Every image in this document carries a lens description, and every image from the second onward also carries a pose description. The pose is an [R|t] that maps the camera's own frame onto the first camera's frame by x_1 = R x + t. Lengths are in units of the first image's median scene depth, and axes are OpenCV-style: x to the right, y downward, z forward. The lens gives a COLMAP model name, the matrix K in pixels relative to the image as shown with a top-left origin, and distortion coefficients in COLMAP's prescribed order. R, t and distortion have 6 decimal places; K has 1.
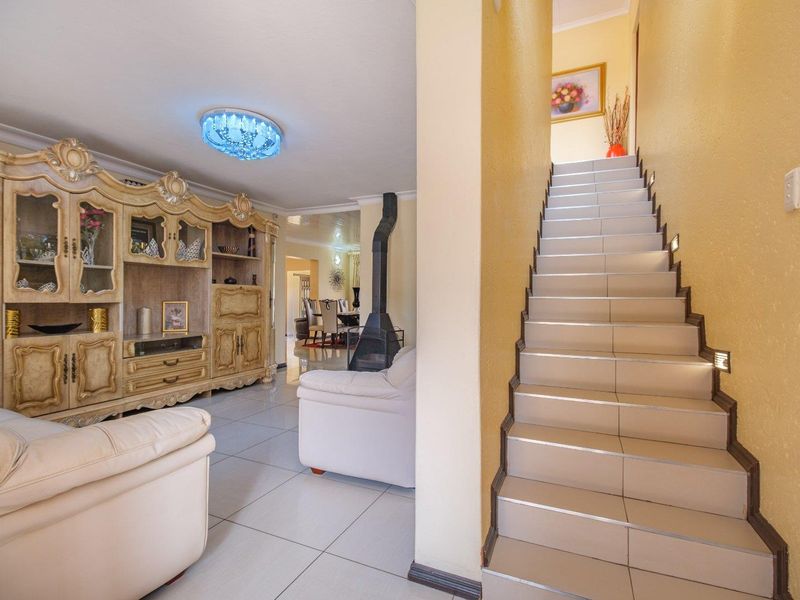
lens RADIAL K [[394.5, 0, 400.0], [0, 394.5, 300.0], [0, 0, 1]] dist [0.003231, 0.000146]
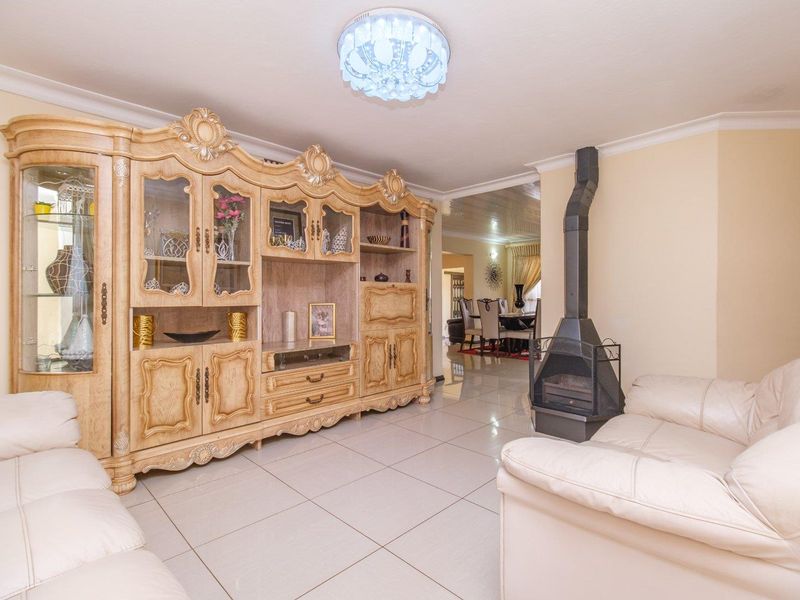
lens RADIAL K [[394.5, 0, 400.0], [0, 394.5, 300.0], [0, 0, 1]] dist [0.003231, 0.000146]
pose [[0.933966, -0.008075, -0.357270, -0.115454], [0.008925, 0.999960, 0.000731, -0.002606], [0.357250, -0.003871, 0.934001, 0.285171]]
